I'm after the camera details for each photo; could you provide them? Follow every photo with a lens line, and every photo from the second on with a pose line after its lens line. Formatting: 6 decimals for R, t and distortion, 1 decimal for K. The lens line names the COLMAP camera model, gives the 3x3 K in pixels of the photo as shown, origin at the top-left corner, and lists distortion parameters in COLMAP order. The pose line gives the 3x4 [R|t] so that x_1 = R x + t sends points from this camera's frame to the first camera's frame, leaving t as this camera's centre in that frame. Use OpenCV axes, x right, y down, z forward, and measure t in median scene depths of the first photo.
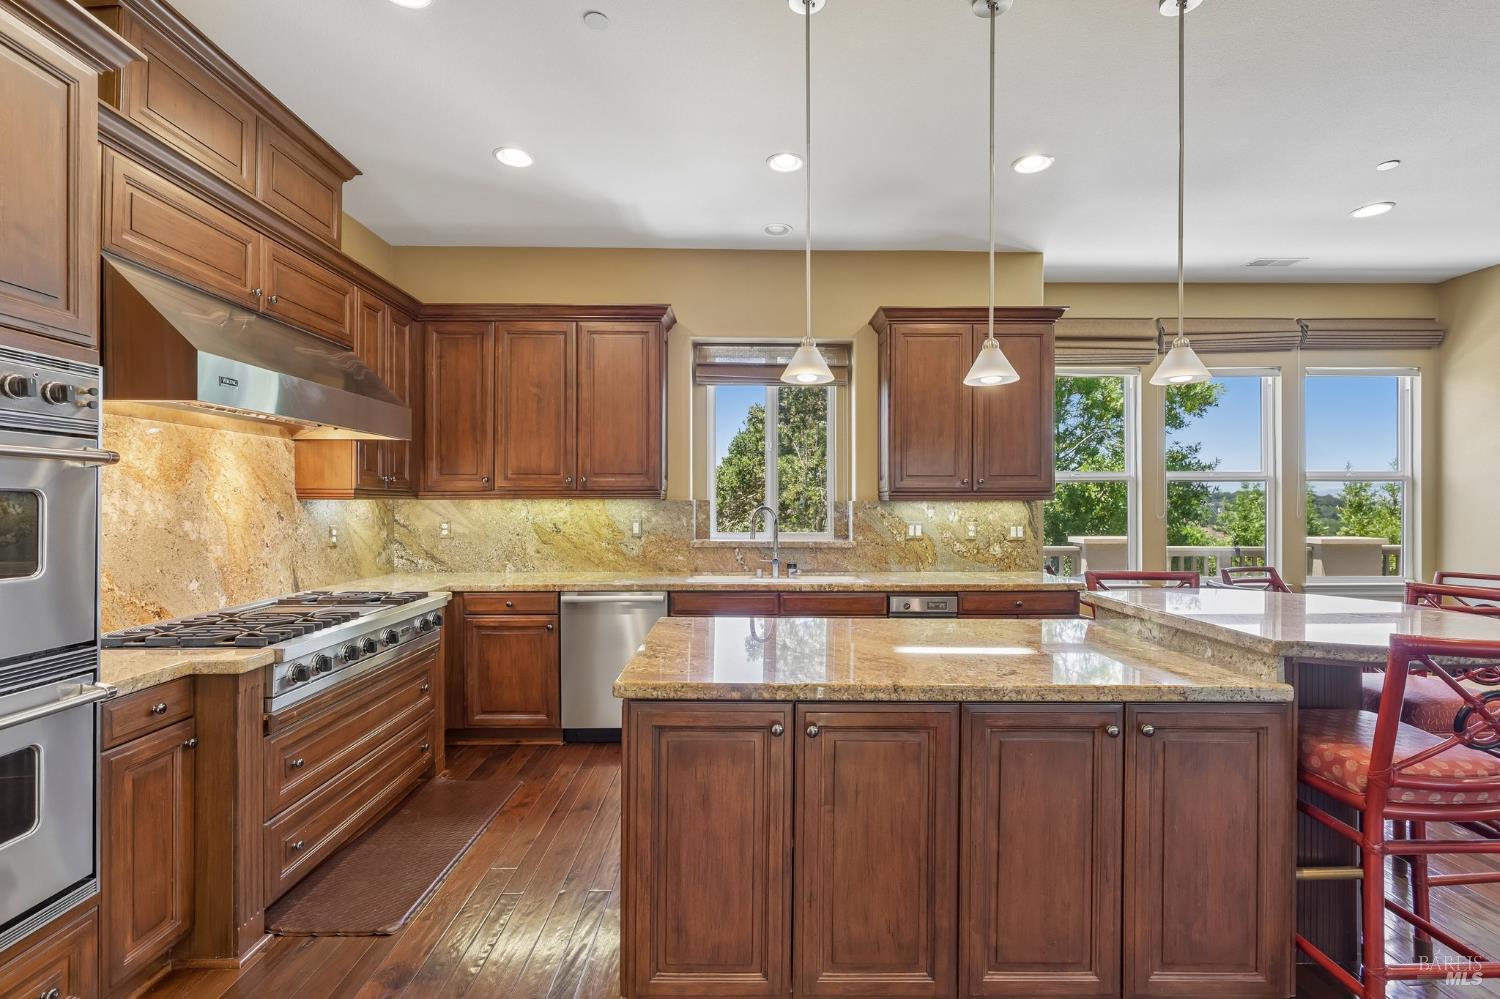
lens RADIAL K [[697.3, 0, 753.4], [0, 697.3, 498.9], [0, 0, 1]] dist [0.001263, -0.001721]
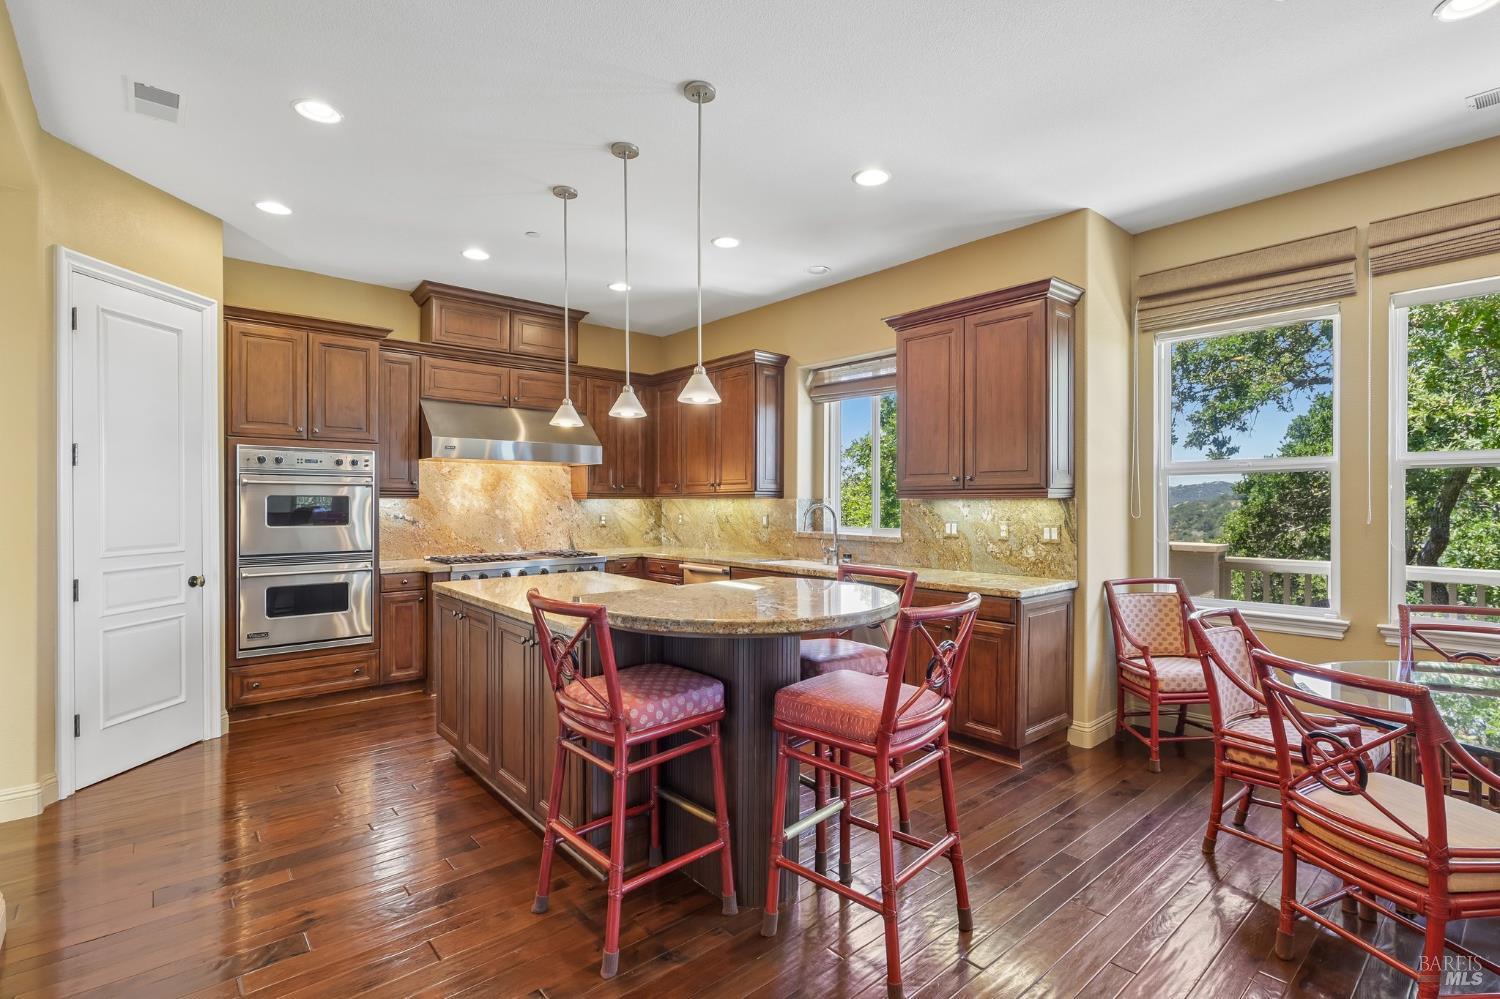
lens RADIAL K [[697.3, 0, 761.2], [0, 697.3, 510.1], [0, 0, 1]] dist [0.001263, -0.001721]
pose [[0.655585, 0.009571, -0.755060, 0.846049], [0.004140, 0.999859, 0.016268, 0.001369], [0.755110, -0.013791, 0.655453, 0.142637]]
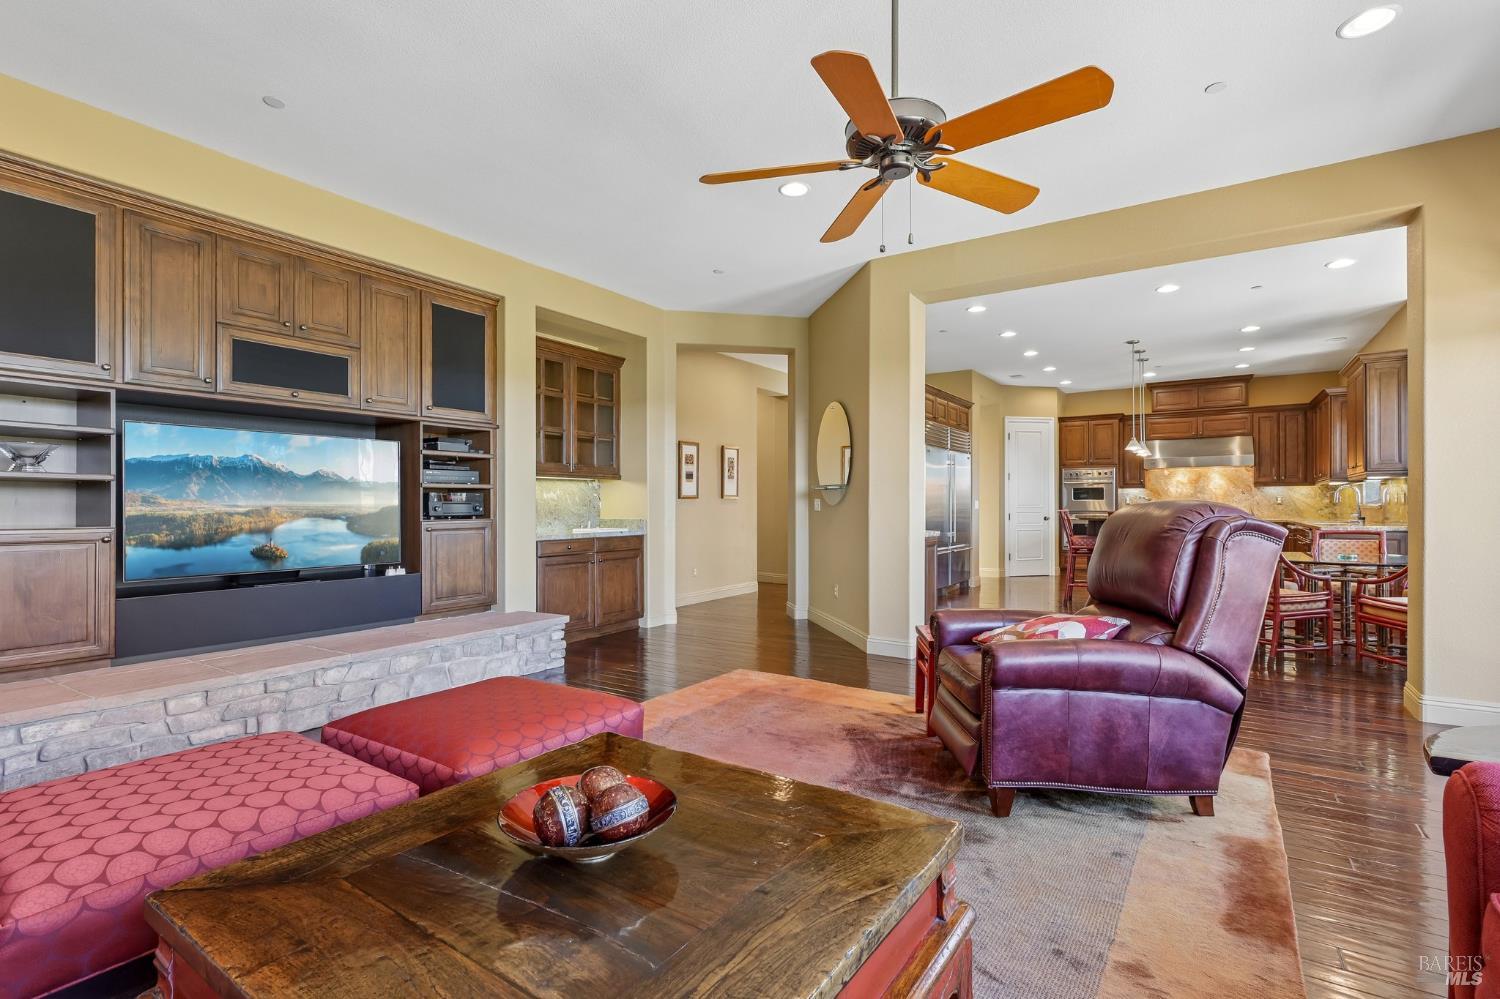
lens RADIAL K [[697.3, 0, 742.5], [0, 697.3, 503.0], [0, 0, 1]] dist [0.001263, -0.001721]
pose [[-0.568706, -0.001442, -0.822540, 2.442582], [0.007111, 0.999952, -0.006669, 0.058886], [0.822510, -0.009642, -0.568668, 0.724646]]
